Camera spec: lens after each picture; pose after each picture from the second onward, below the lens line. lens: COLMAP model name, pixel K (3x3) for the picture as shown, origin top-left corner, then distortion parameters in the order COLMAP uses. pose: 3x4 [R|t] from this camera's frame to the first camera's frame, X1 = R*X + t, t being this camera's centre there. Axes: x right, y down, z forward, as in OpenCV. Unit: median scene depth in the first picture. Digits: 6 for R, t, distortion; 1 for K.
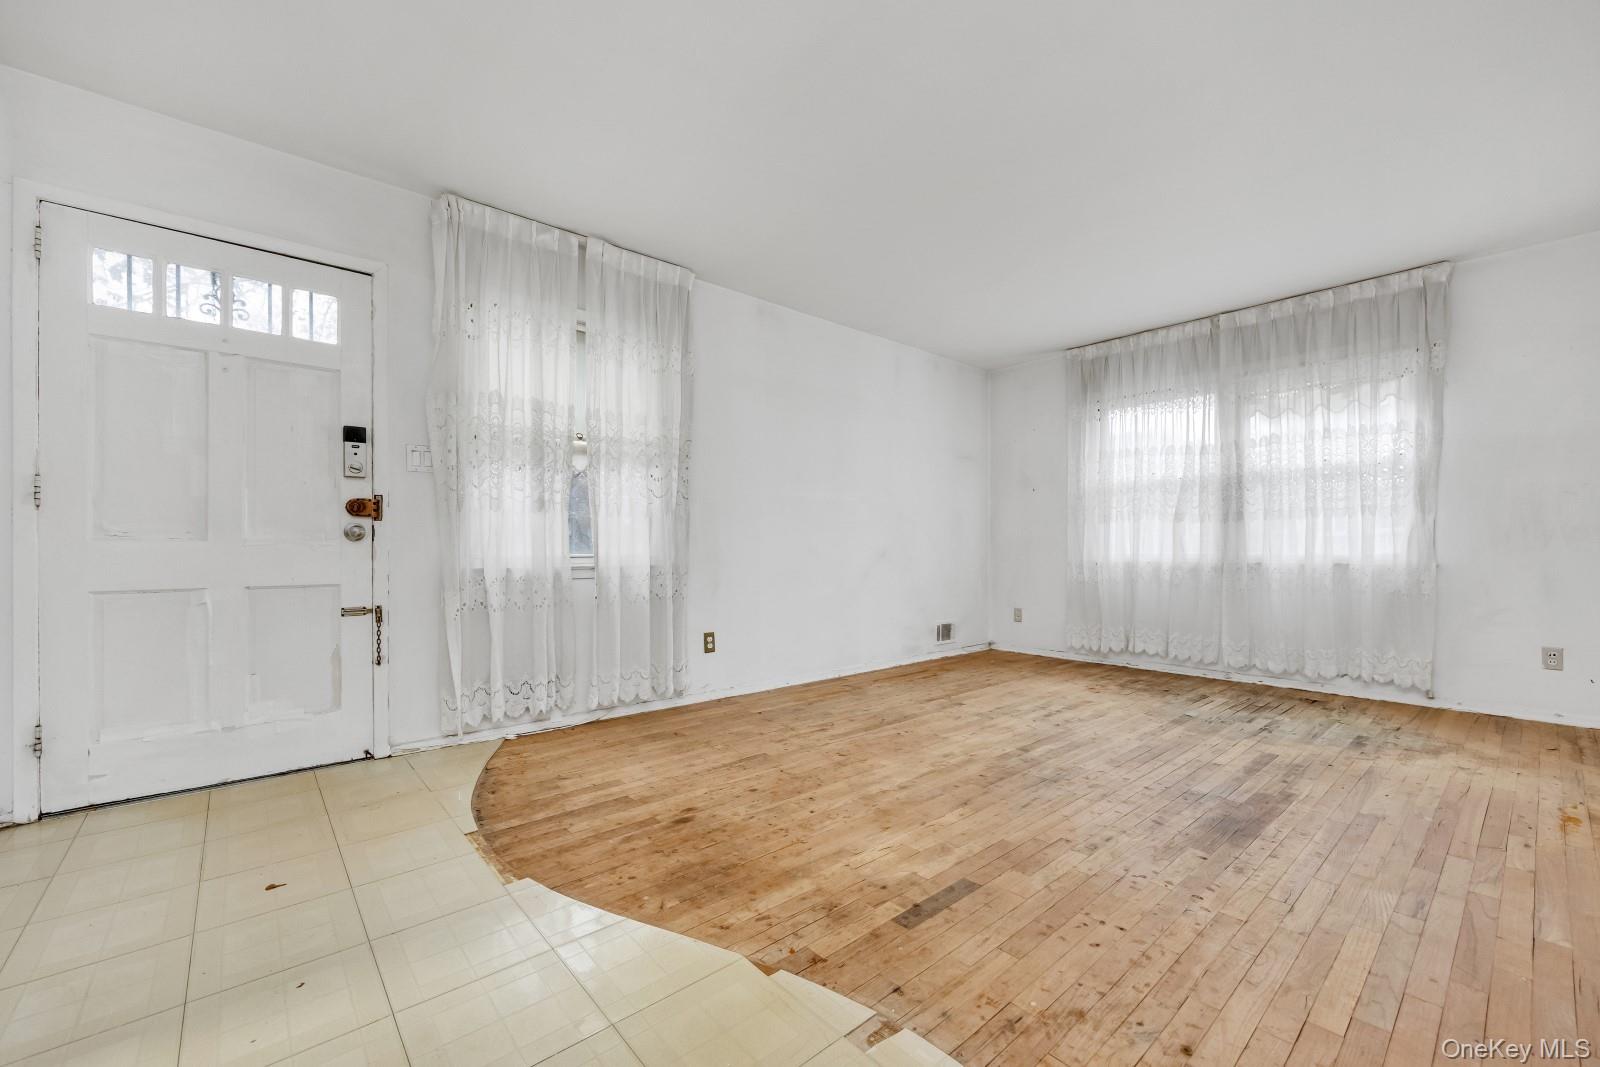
lens RADIAL K [[642.6, 0, 804.1], [0, 642.6, 541.4], [0, 0, 1]] dist [-0.003841, 0.000286]
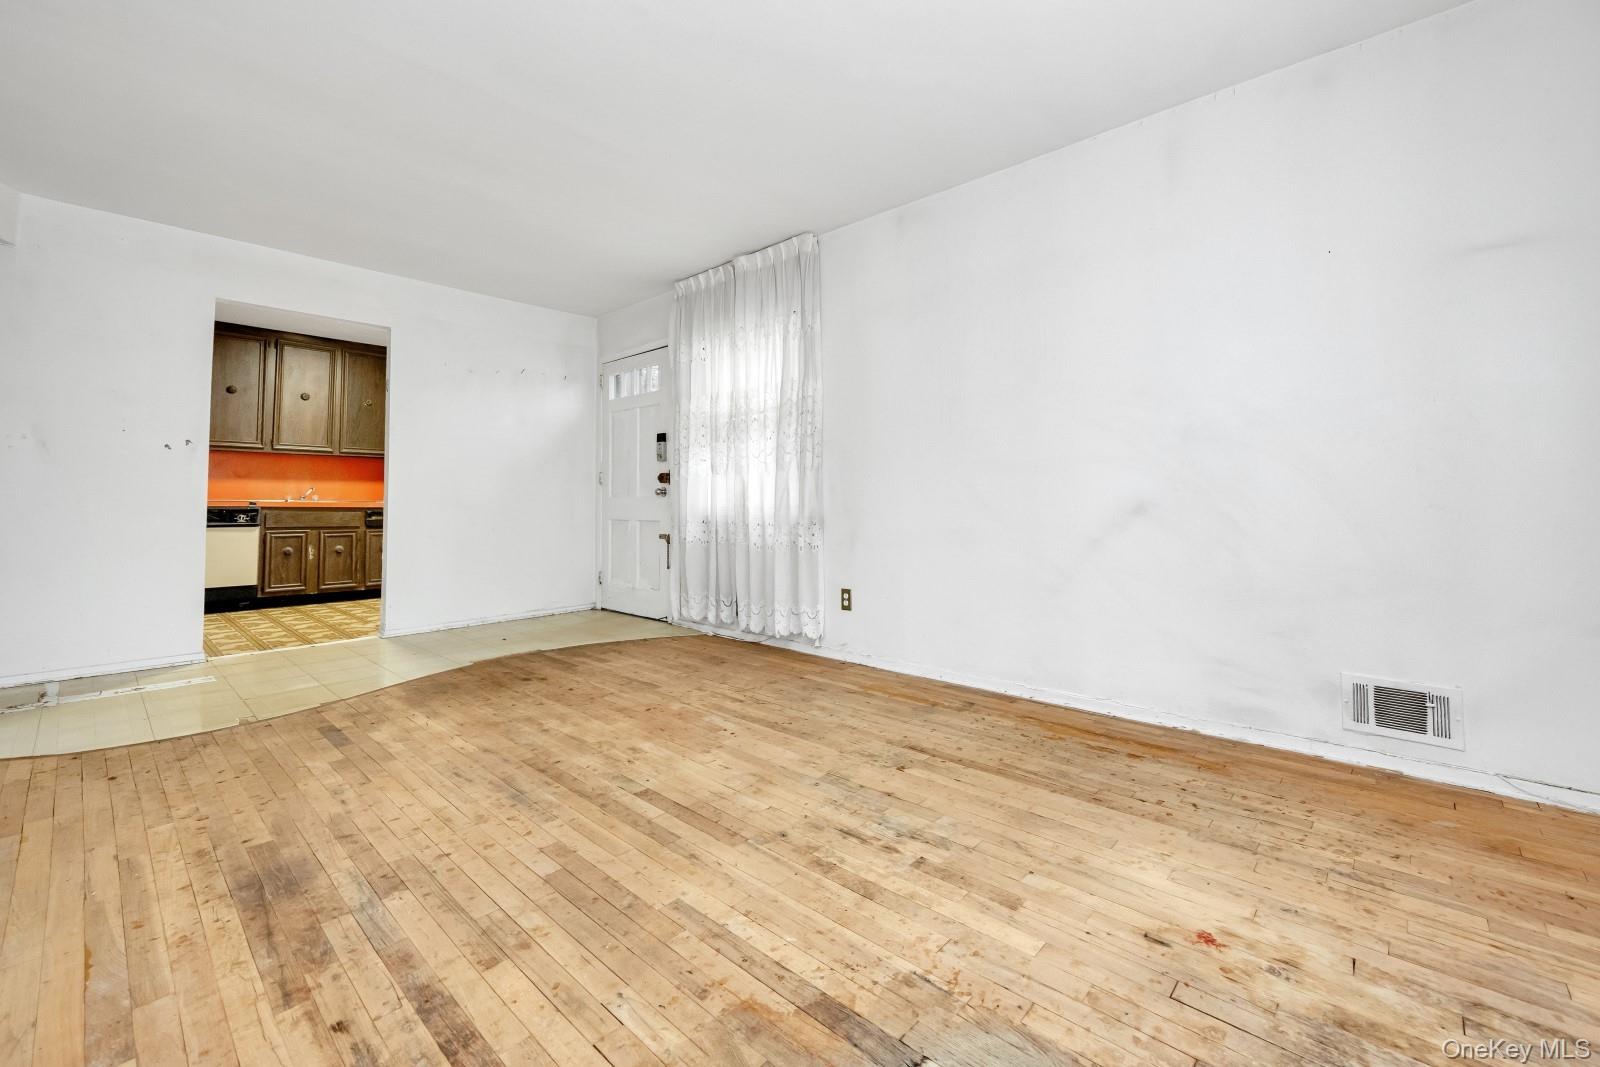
lens RADIAL K [[642.6, 0, 783.1], [0, 642.6, 469.1], [0, 0, 1]] dist [-0.003841, 0.000286]
pose [[0.115354, -0.048473, -0.992141, 1.051458], [0.015280, 0.998777, -0.047020, 0.011304], [0.993207, -0.009736, 0.115954, 1.061689]]
